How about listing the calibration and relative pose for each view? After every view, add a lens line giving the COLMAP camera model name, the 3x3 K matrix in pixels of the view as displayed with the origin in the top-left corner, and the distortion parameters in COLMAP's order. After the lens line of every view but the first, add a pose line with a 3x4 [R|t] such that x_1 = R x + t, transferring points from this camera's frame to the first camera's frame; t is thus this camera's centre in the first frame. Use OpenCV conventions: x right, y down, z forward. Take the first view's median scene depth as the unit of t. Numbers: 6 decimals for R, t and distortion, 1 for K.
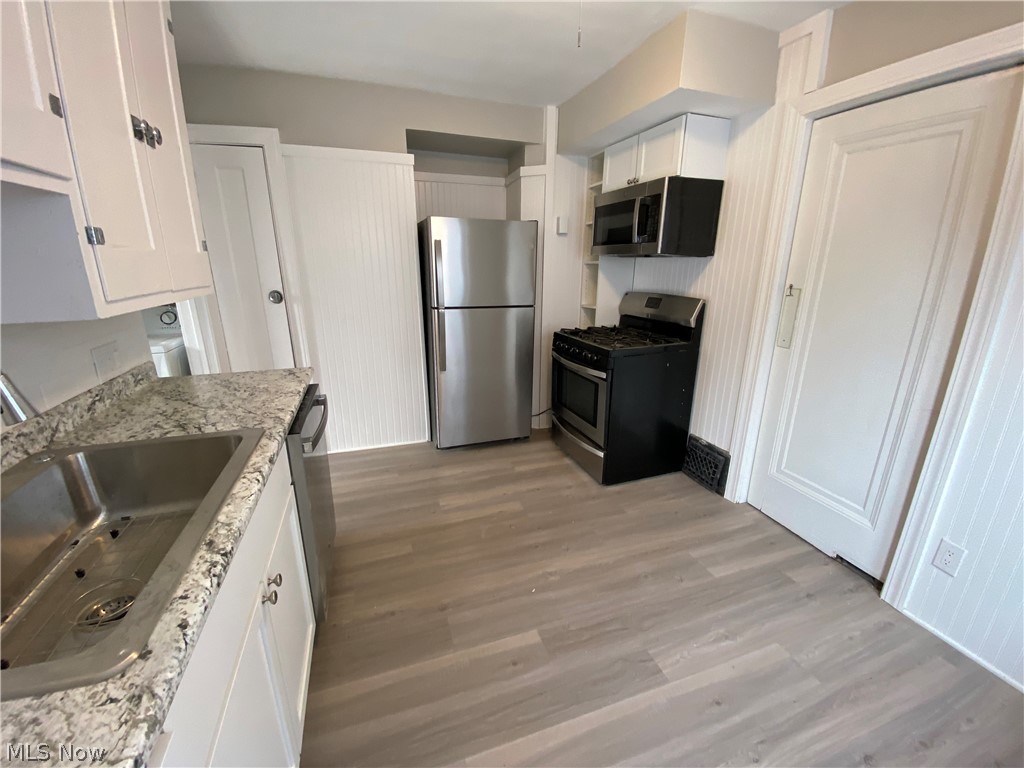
lens RADIAL K [[414.5, 0, 510.2], [0, 414.5, 382.2], [0, 0, 1]] dist [0.012167, -0.015413]
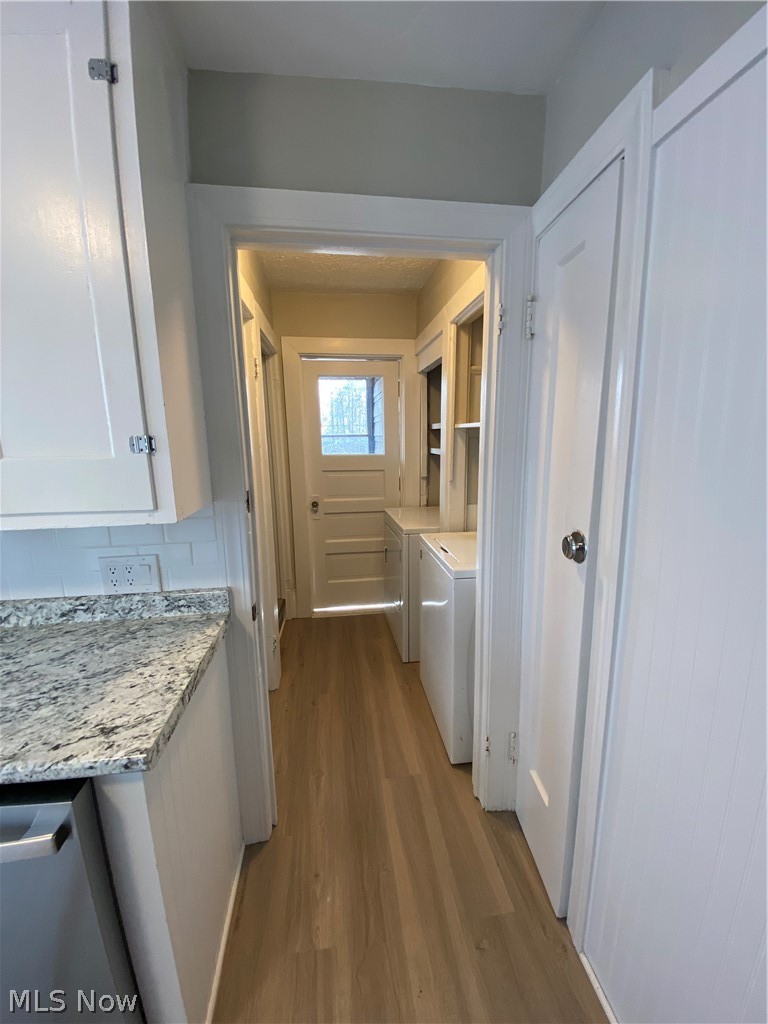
lens RADIAL K [[414.5, 0, 389.8], [0, 414.5, 511.5], [0, 0, 1]] dist [0.012167, -0.015413]
pose [[-0.197902, 0.183598, -0.962874, -0.200669], [-0.262027, 0.936647, 0.232452, -0.395663], [0.944551, 0.298302, -0.137257, 1.215347]]
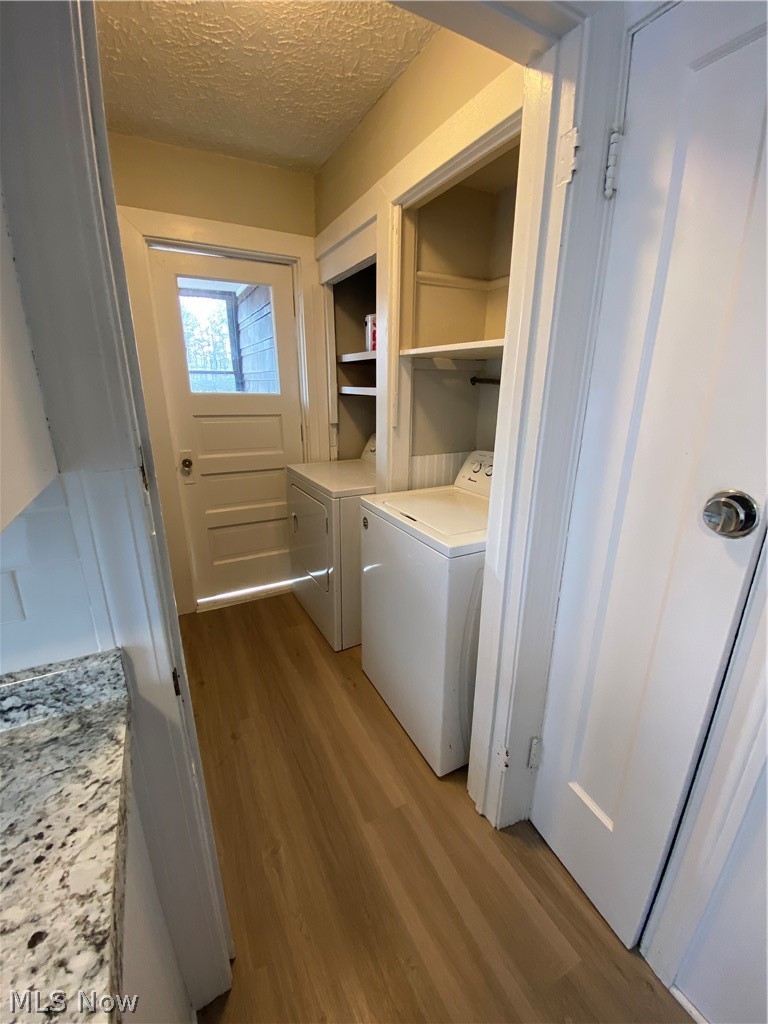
lens RADIAL K [[414.5, 0, 389.4], [0, 414.5, 510.8], [0, 0, 1]] dist [0.012167, -0.015413]
pose [[0.151712, 0.297931, -0.942455, -0.472347], [-0.284879, 0.926211, 0.246937, -0.295679], [0.946482, 0.231022, 0.225391, 1.010033]]
